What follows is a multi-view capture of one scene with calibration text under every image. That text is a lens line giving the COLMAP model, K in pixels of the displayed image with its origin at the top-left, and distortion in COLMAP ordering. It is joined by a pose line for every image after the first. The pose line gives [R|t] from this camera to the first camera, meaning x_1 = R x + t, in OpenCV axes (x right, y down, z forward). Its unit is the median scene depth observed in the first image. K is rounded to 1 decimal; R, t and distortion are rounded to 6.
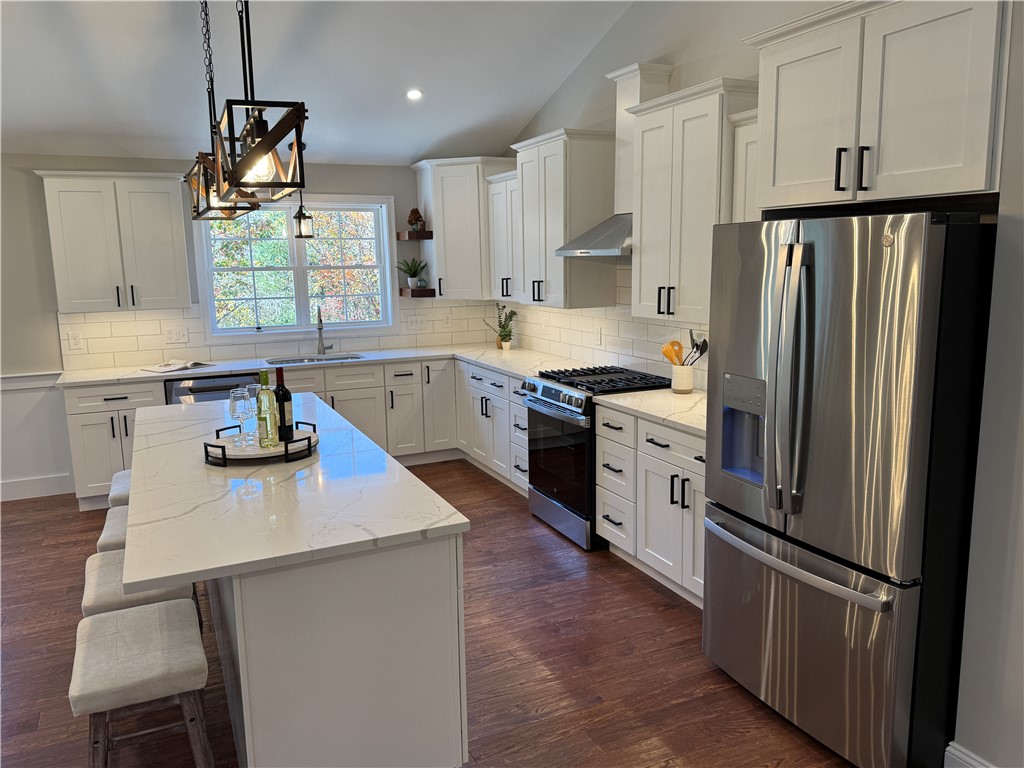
lens RADIAL K [[775.6, 0, 512.0], [0, 775.6, 384.0], [0, 0, 1]] dist [0.073985, -0.093476]
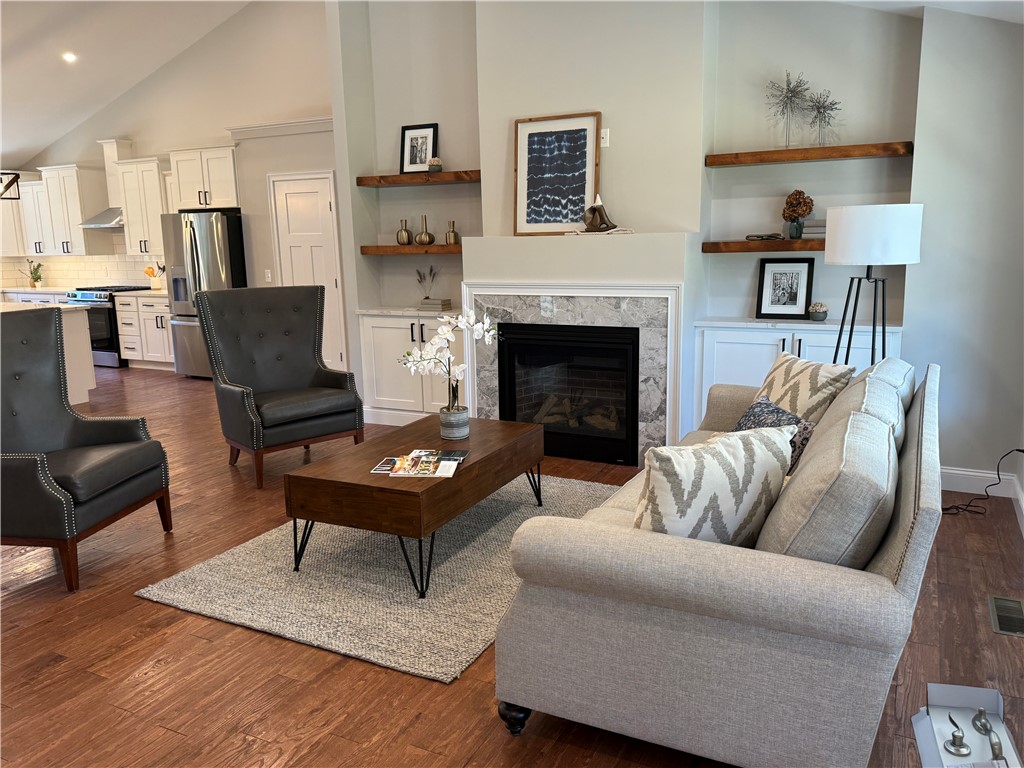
lens RADIAL K [[775.6, 0, 512.0], [0, 775.6, 384.0], [0, 0, 1]] dist [0.073985, -0.093476]
pose [[0.794760, -0.107558, 0.597317, -0.340121], [0.102967, 0.993800, 0.041949, 0.287667], [-0.598126, 0.028164, 0.800907, -1.387321]]
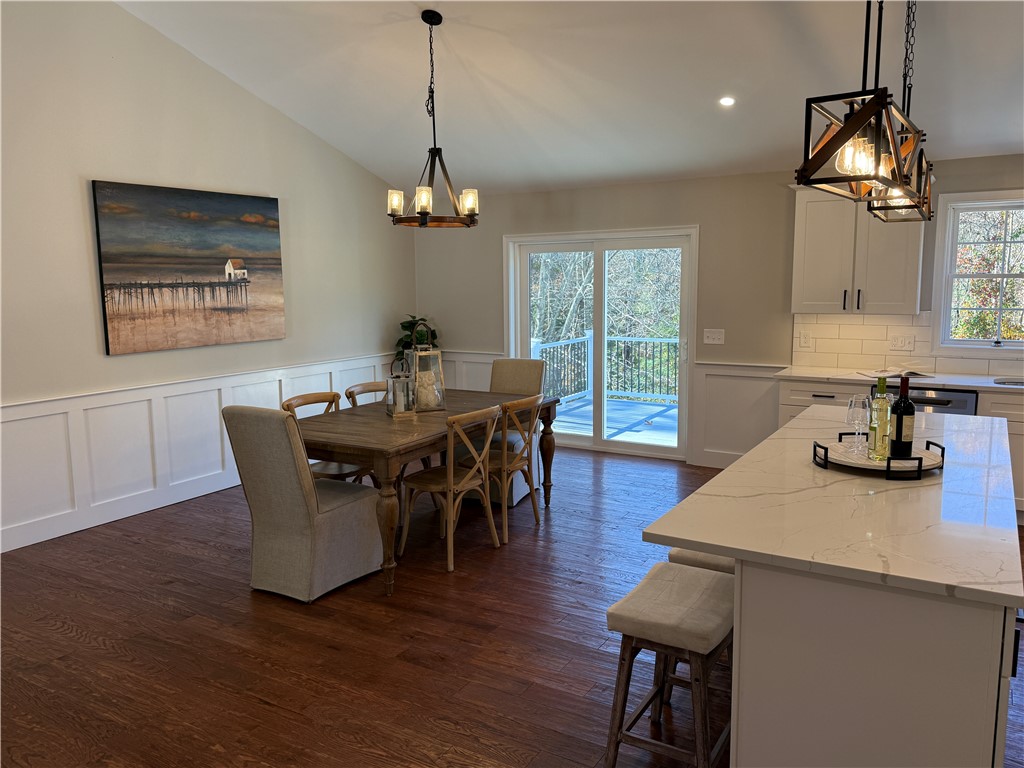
lens RADIAL K [[775.6, 0, 512.0], [0, 775.6, 384.0], [0, 0, 1]] dist [0.073985, -0.093476]
pose [[0.563223, 0.129586, -0.816080, 0.143030], [-0.139082, 0.988403, 0.060961, -0.004180], [0.814516, 0.079168, 0.574714, 0.067468]]
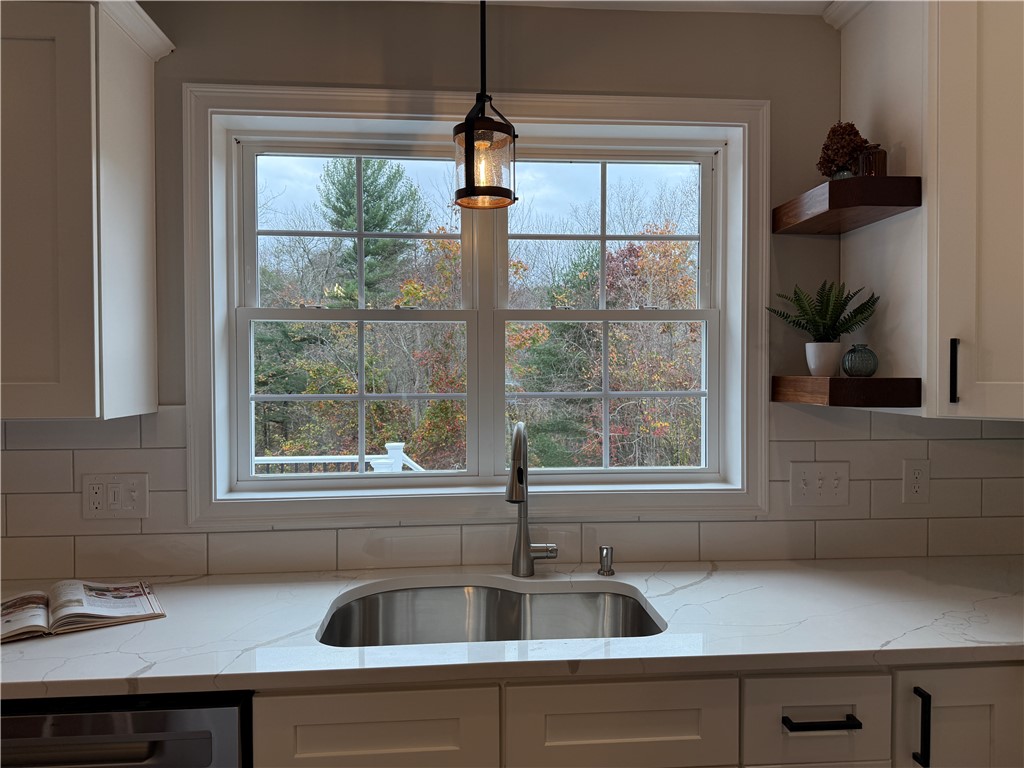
lens RADIAL K [[713.2, 0, 512.0], [0, 713.2, 384.0], [0, 0, 1]] dist [0.024306, -0.000893]
pose [[0.937463, 0.028757, -0.346894, -0.221413], [-0.076518, 0.989229, -0.124780, -0.115238], [0.339569, 0.143521, 0.929567, 1.063556]]
